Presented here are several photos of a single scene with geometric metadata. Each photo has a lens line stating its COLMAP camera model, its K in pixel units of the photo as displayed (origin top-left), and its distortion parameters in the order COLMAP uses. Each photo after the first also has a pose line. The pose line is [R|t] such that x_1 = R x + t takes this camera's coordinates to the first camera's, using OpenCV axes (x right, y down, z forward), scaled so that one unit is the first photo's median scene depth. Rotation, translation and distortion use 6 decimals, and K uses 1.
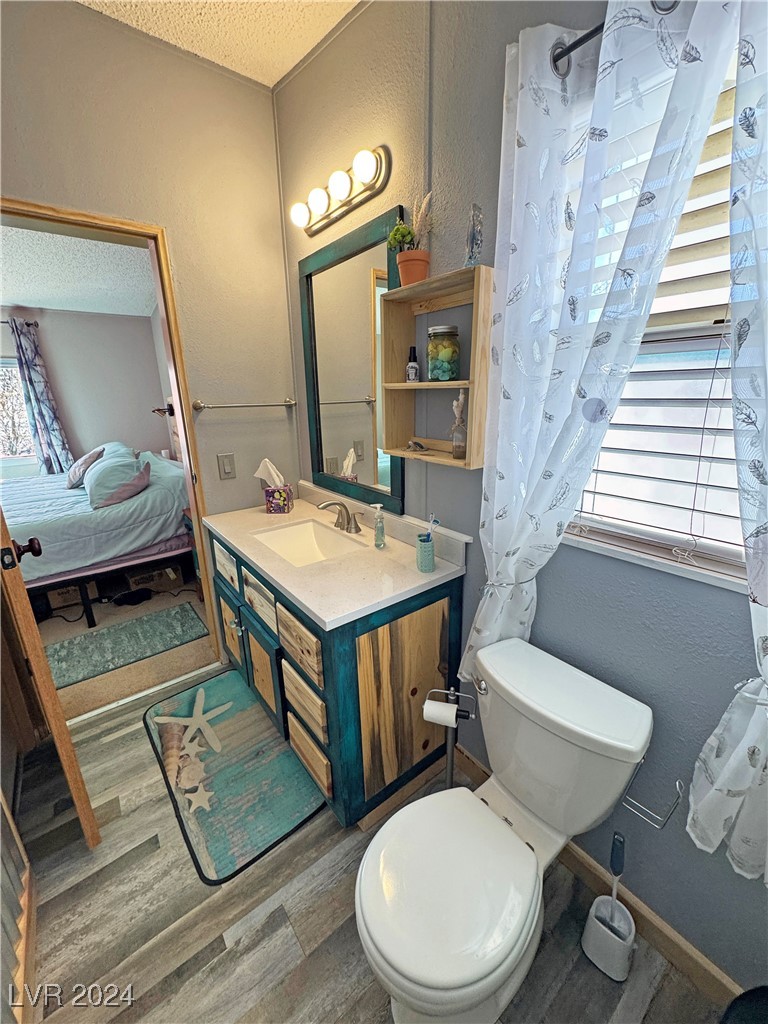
lens RADIAL K [[411.6, 0, 384.0], [0, 411.6, 512.0], [0, 0, 1]] dist [-0.001184, -0.000148]
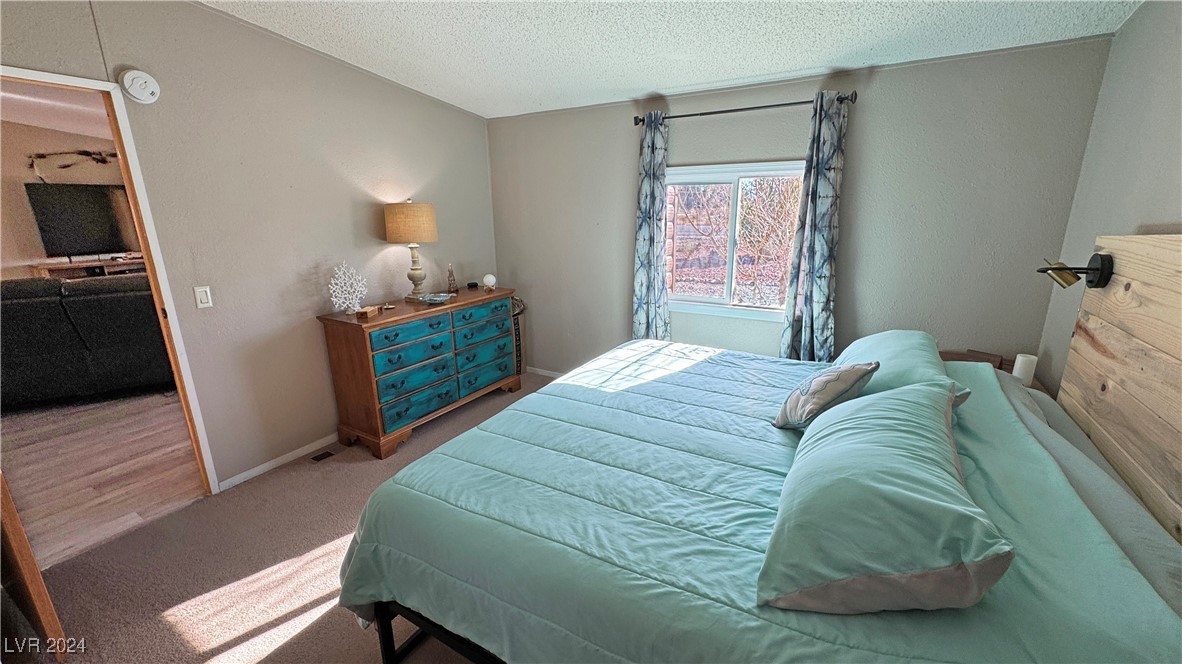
lens RADIAL K [[469.0, 0, 591.0], [0, 469.0, 332.0], [0, 0, 1]] dist [0.000042, -0.000014]
pose [[0.372860, 0.250857, -0.893334, -0.309521], [-0.258190, 0.952788, 0.159789, -0.150808], [0.891243, 0.171071, 0.420025, 0.444928]]
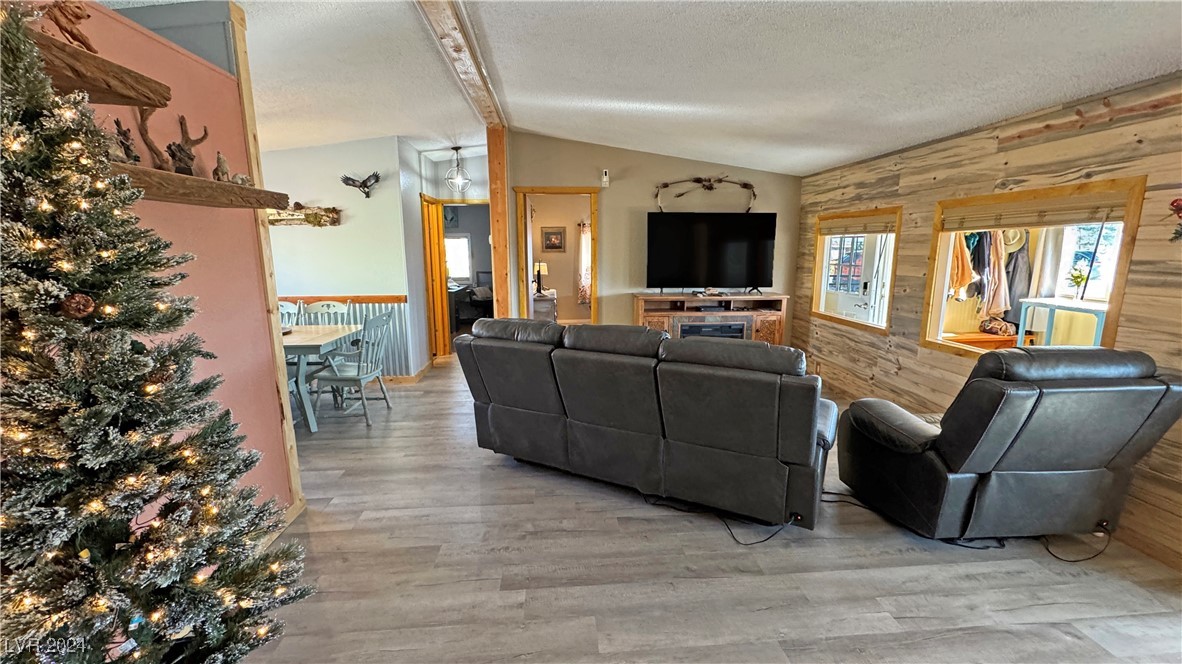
lens RADIAL K [[469.0, 0, 591.0], [0, 469.0, 332.0], [0, 0, 1]] dist [0.000042, -0.000014]
pose [[-0.542104, 0.162349, -0.824479, -0.939945], [-0.236200, 0.912162, 0.334919, -0.029356], [0.806433, 0.376302, -0.456139, 0.115517]]
